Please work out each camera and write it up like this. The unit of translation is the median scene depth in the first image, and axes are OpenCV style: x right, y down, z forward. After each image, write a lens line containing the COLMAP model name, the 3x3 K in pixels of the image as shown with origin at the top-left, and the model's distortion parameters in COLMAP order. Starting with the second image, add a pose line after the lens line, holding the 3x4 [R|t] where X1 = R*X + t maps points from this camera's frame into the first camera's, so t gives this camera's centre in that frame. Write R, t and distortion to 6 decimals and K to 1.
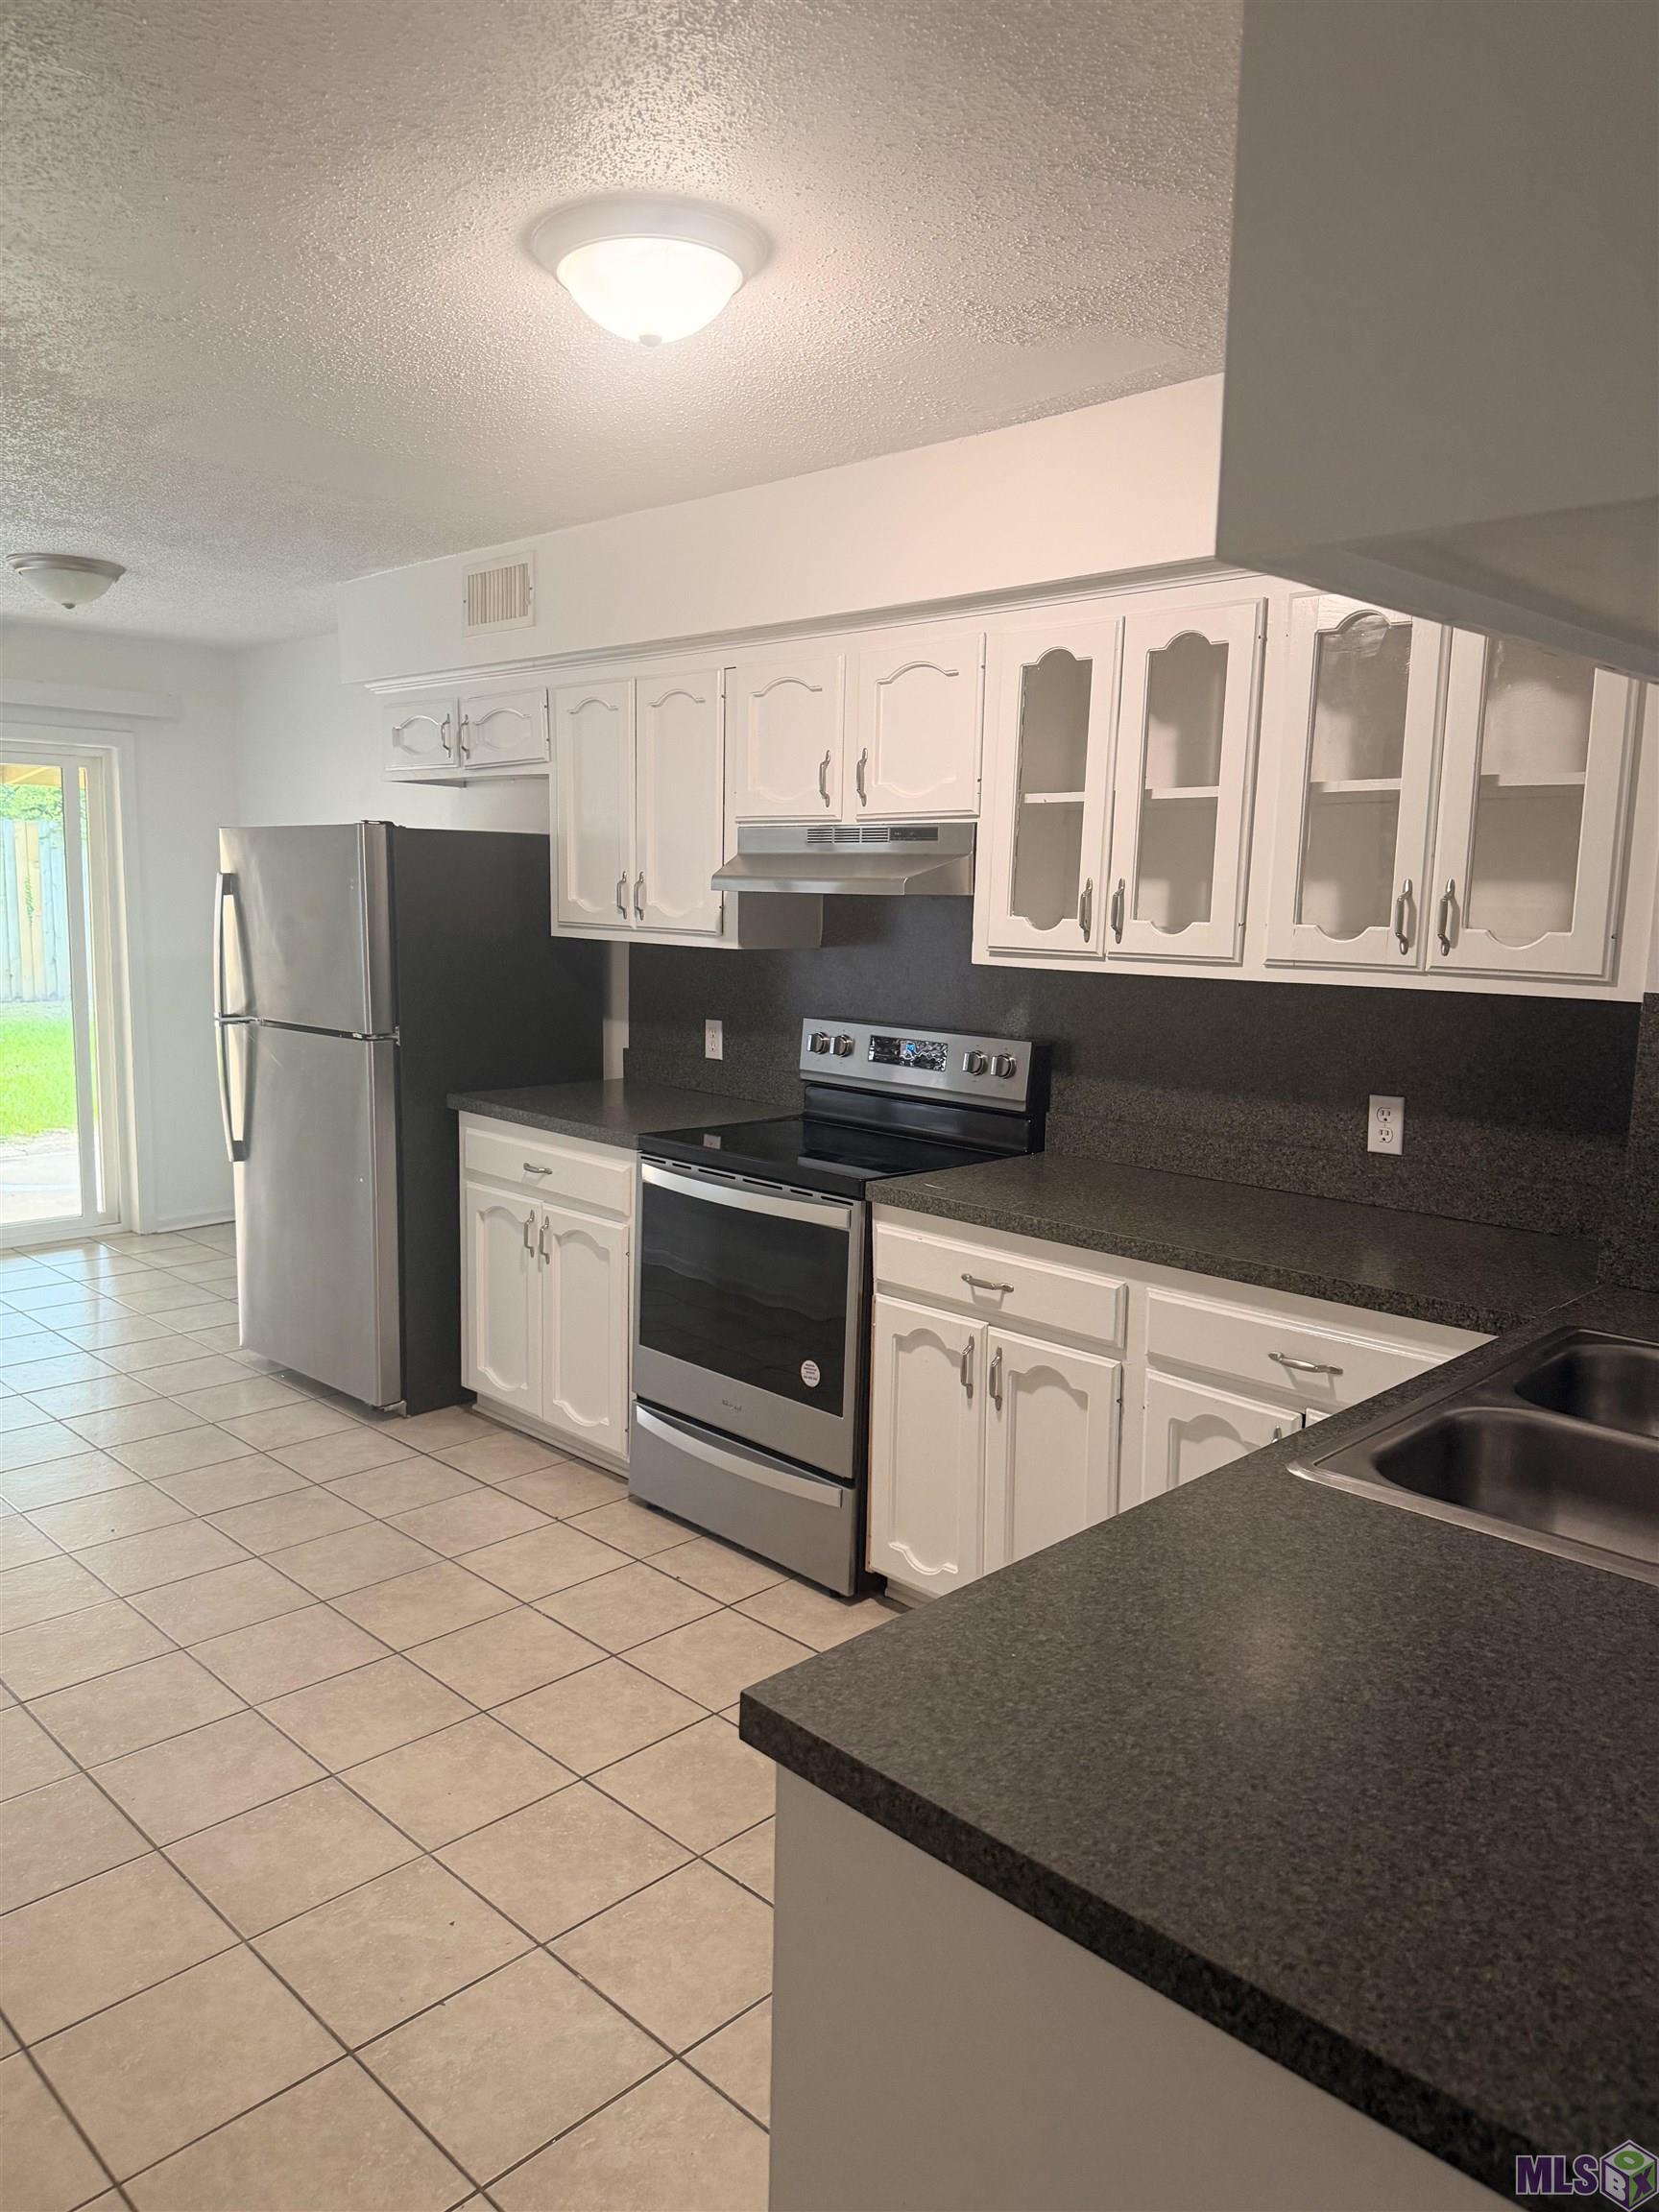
lens RADIAL K [[1540.2, 0, 829.5], [0, 1540.2, 1106.0], [0, 0, 1]] dist [0.146864, -0.163696]
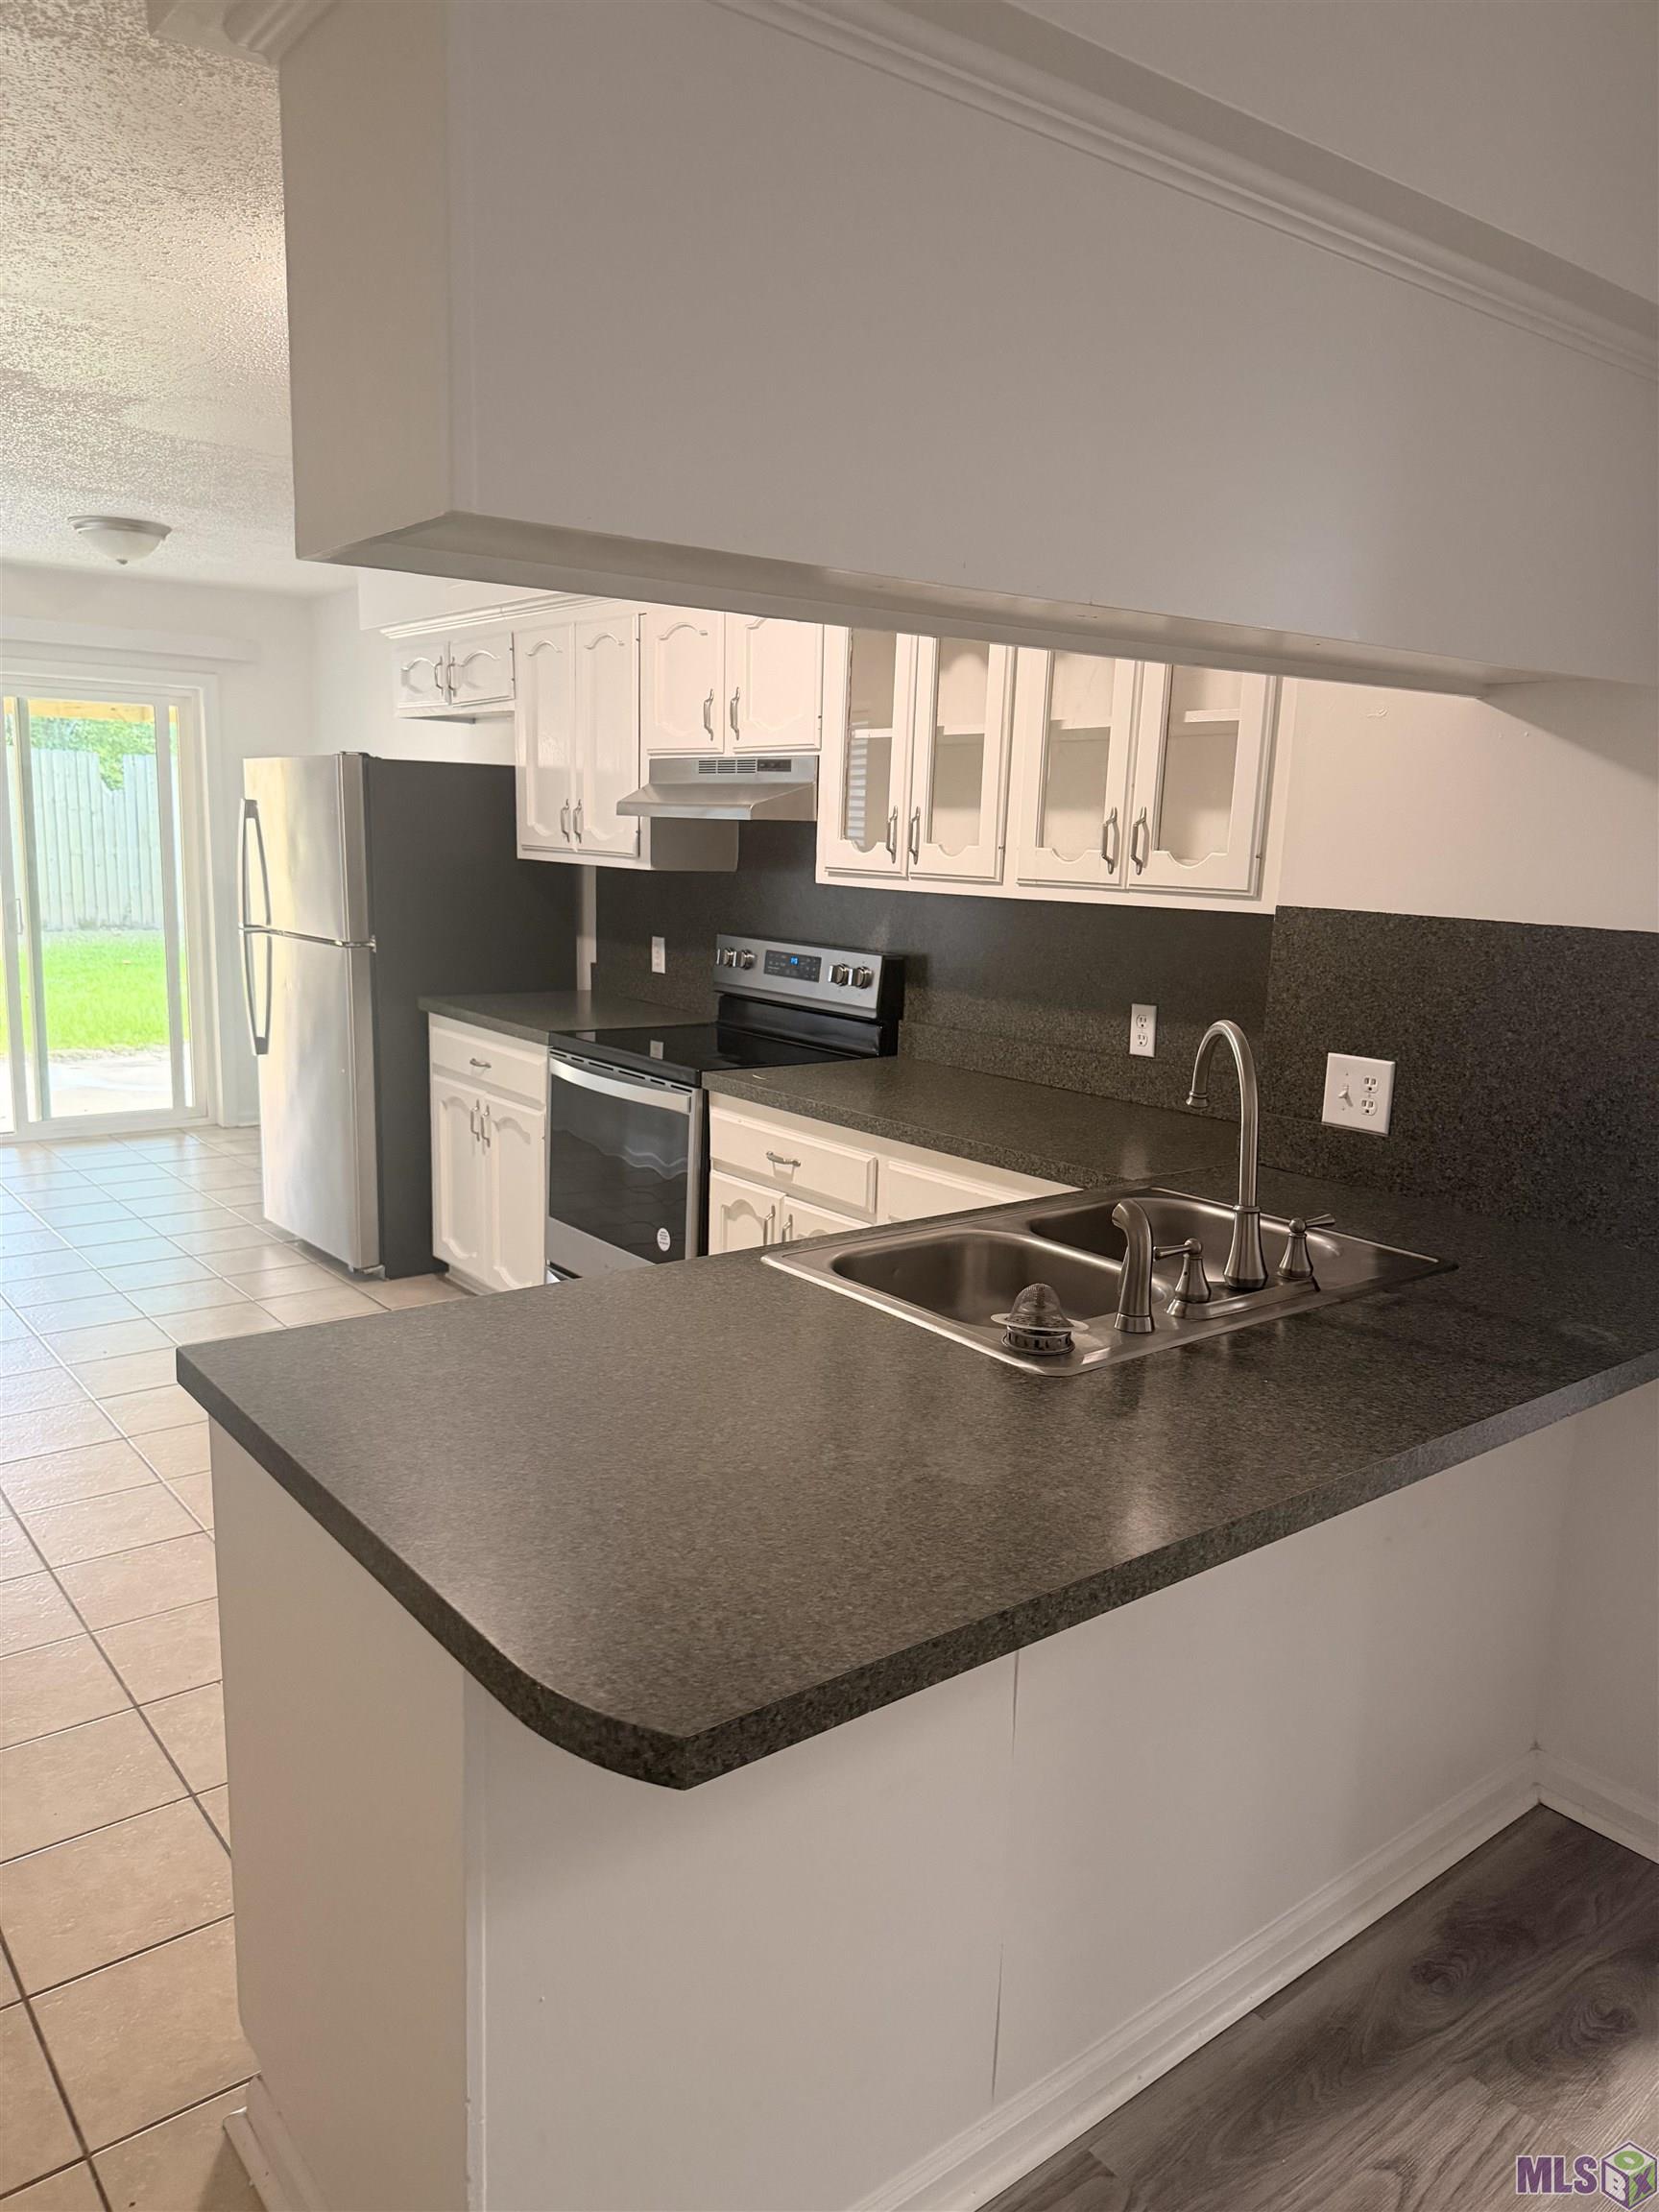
lens RADIAL K [[1540.2, 0, 829.5], [0, 1540.2, 1106.0], [0, 0, 1]] dist [0.146864, -0.163696]
pose [[0.993150, 0.029657, -0.113019, 0.209437], [-0.025598, 0.998980, 0.037206, 0.024925], [0.114007, -0.034058, 0.992896, -0.106643]]
